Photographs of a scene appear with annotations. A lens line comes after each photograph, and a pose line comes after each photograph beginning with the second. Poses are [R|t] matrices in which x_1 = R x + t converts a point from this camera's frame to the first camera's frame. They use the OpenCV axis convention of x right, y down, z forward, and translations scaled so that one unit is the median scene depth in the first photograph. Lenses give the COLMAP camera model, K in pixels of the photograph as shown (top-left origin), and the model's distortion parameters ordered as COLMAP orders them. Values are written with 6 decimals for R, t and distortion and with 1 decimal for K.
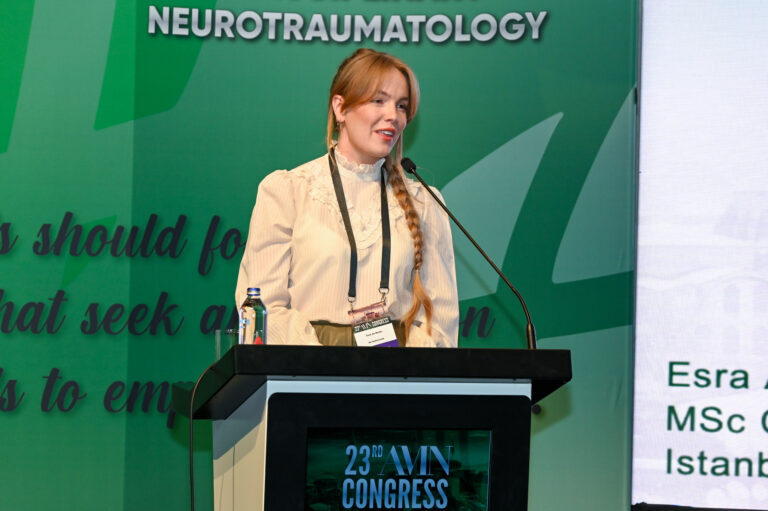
lens RADIAL K [[2780.1, 0, 384.0], [0, 2780.1, 255.5], [0, 0, 1]] dist [0.027575, -0.269395]
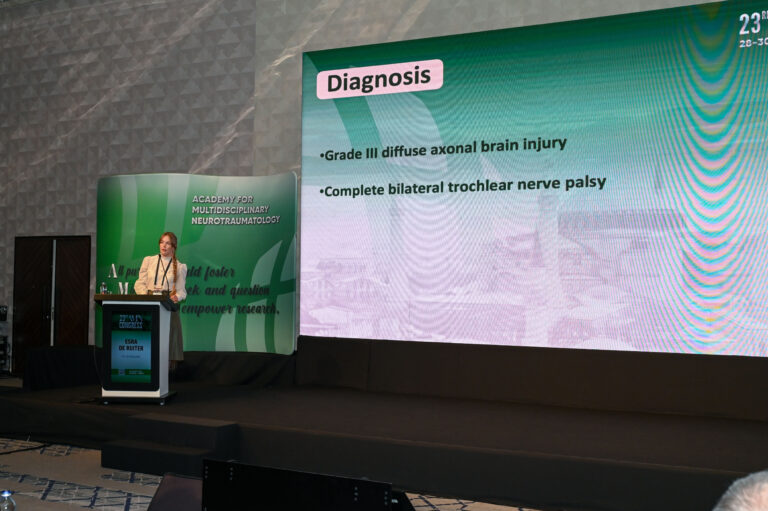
lens RADIAL K [[927.8, 0, 384.0], [0, 927.8, 255.5], [0, 0, 1]] dist [-0.041925, 0.015933]
pose [[0.959469, -0.018044, -0.281235, 0.595404], [0.011880, 0.999651, -0.023608, 0.005603], [0.281563, 0.019310, 0.959348, -0.277805]]
